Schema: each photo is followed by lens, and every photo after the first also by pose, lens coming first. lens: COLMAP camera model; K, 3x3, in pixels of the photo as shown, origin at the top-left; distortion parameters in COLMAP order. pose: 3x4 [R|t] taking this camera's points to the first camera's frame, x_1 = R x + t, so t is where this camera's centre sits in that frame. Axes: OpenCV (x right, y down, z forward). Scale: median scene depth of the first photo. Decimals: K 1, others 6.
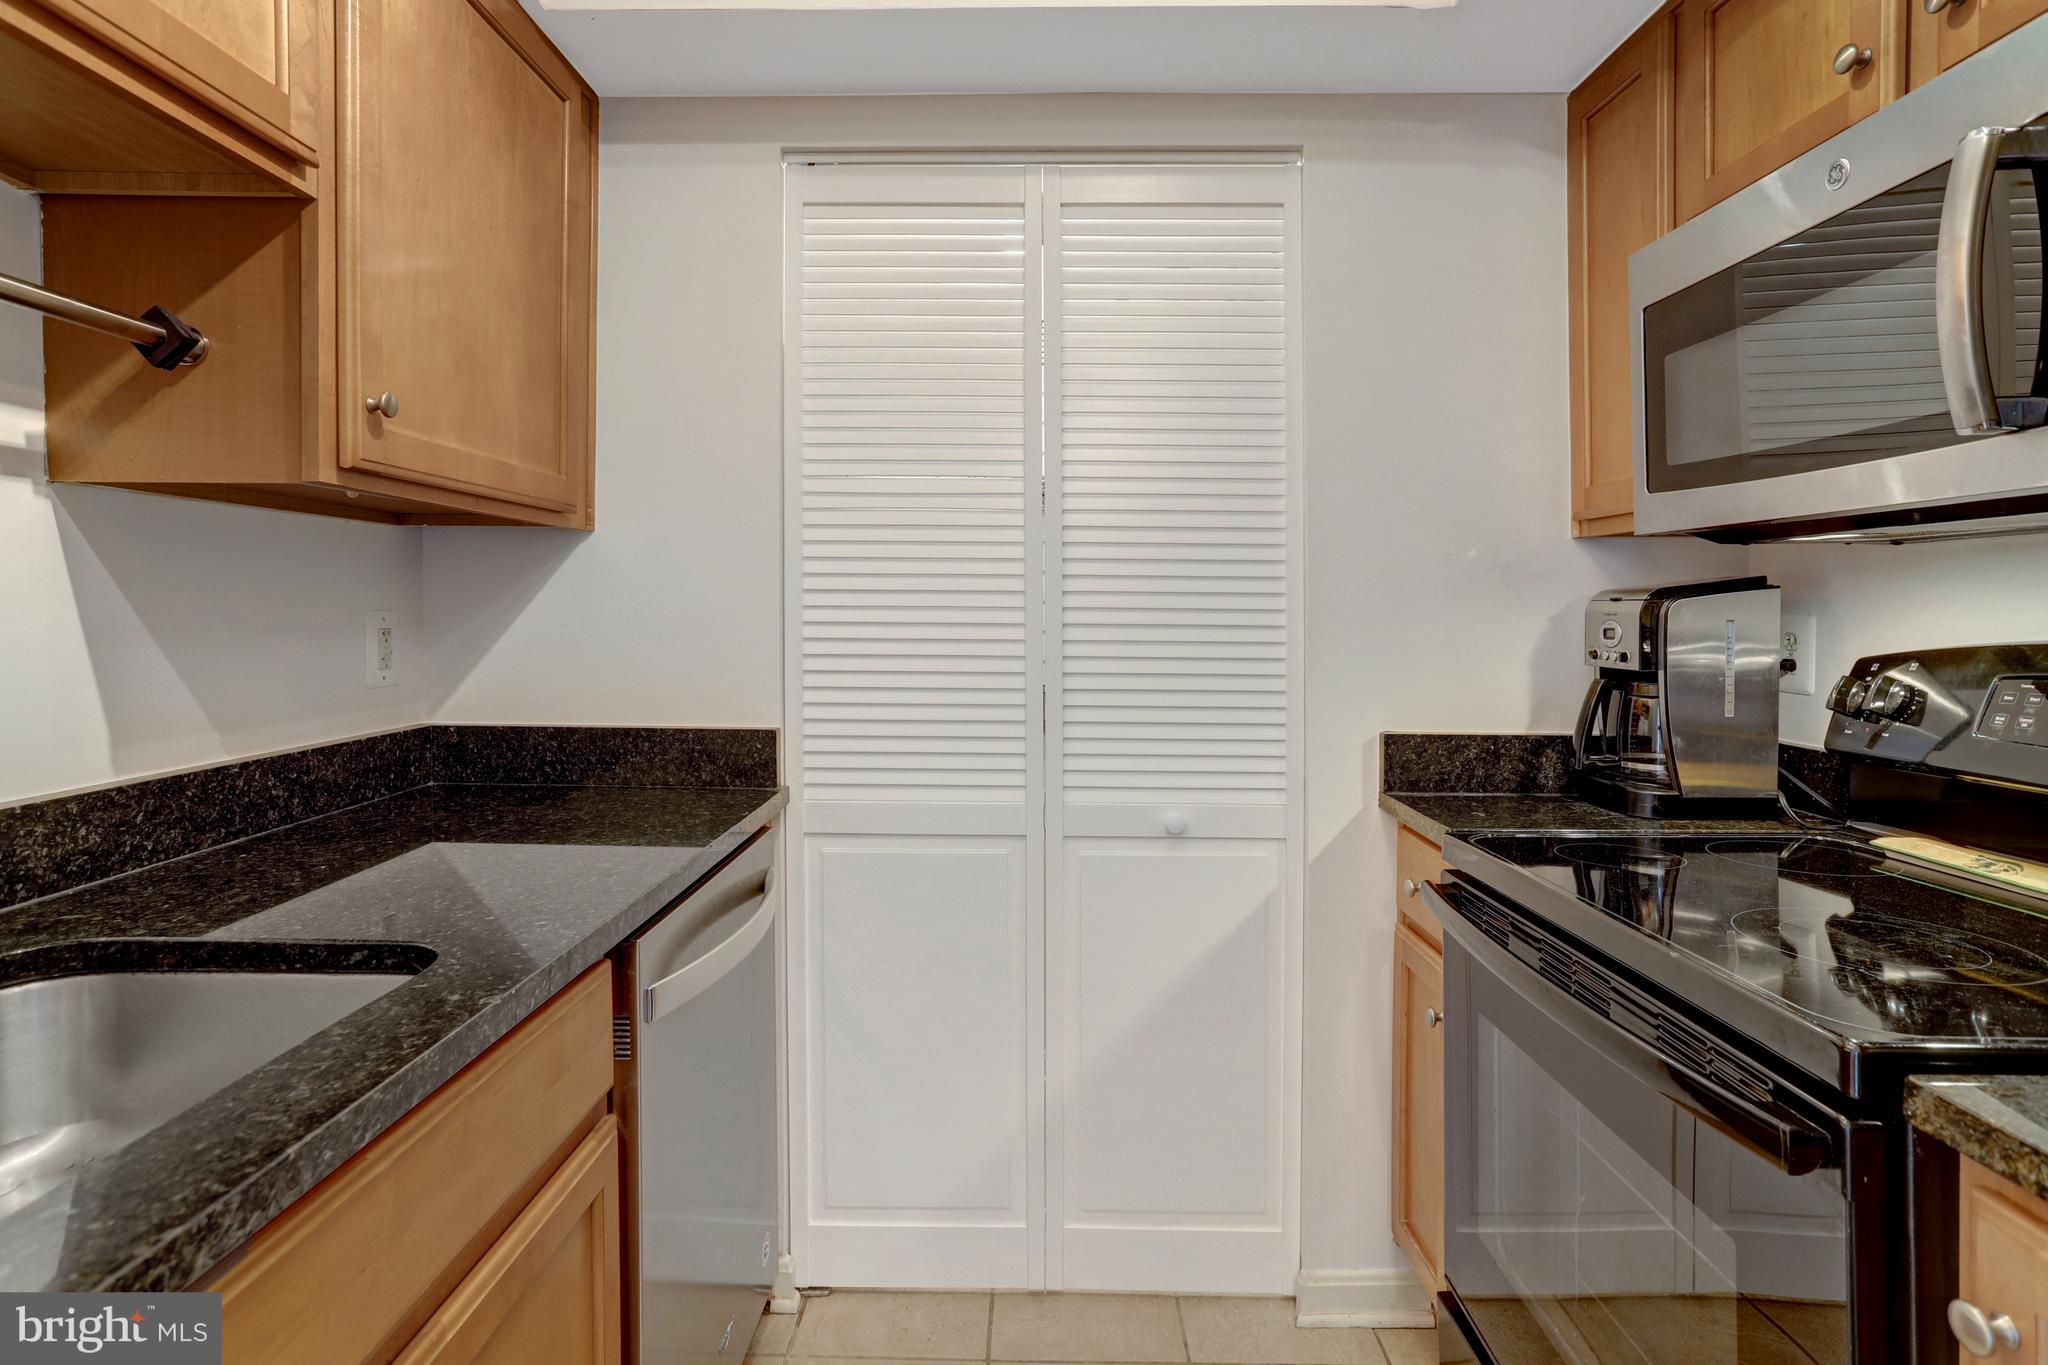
lens RADIAL K [[1041.0, 0, 1034.6], [0, 1041.0, 626.3], [0, 0, 1]] dist [-0.037402, 0.022975]
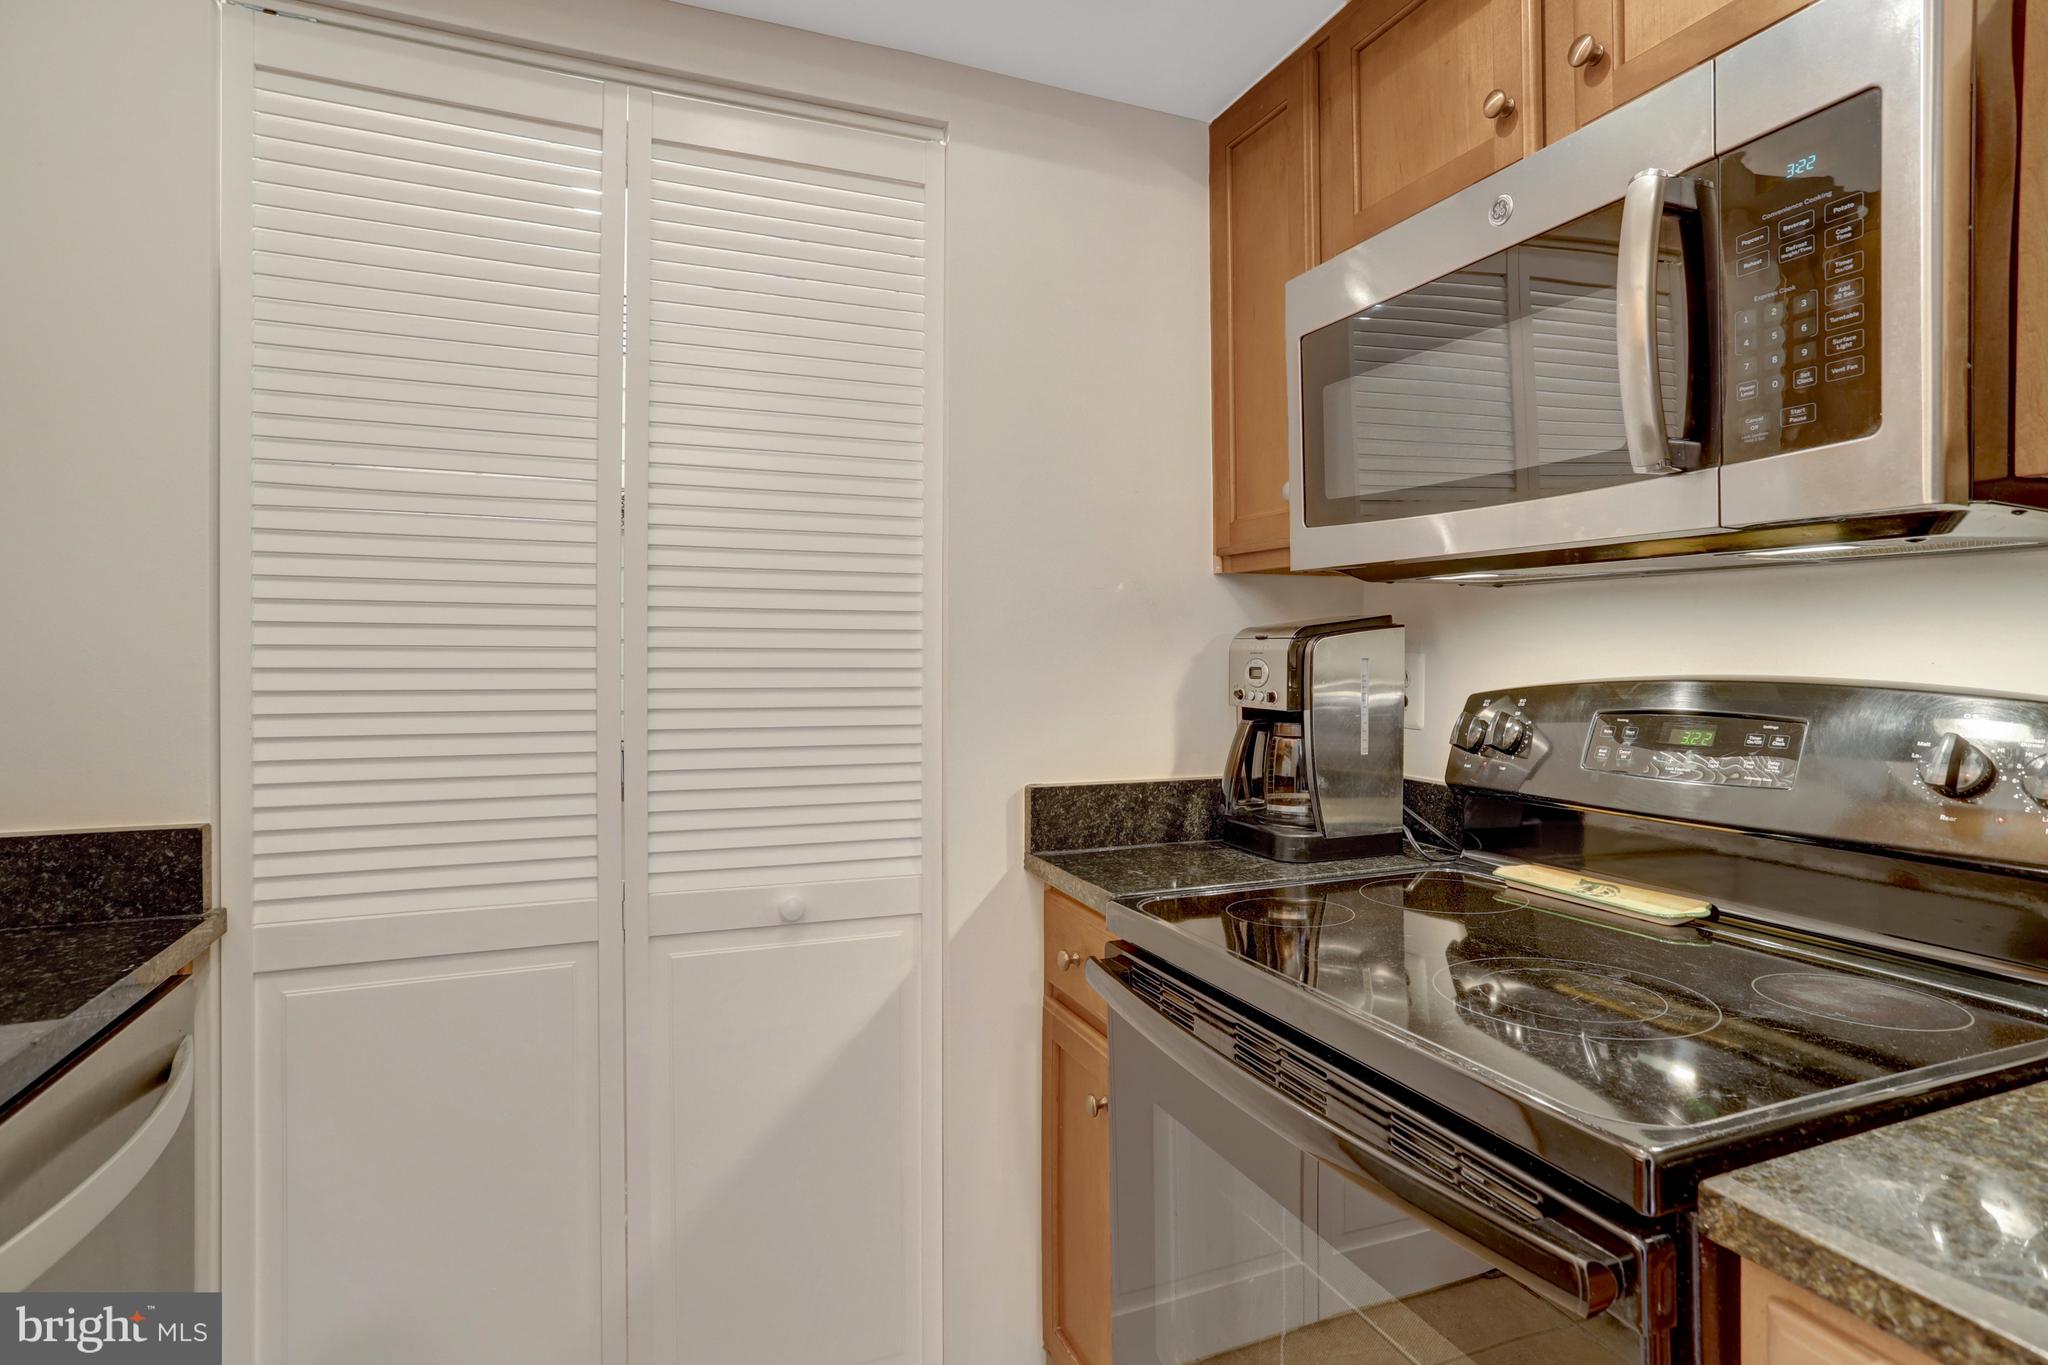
lens RADIAL K [[1041.0, 0, 1053.4], [0, 1041.0, 627.8], [0, 0, 1]] dist [-0.037402, 0.022975]
pose [[0.917712, 0.005382, 0.397211, -0.004411], [0.008191, 0.999439, -0.032466, -0.005572], [-0.397163, 0.033048, 0.917153, 0.180121]]
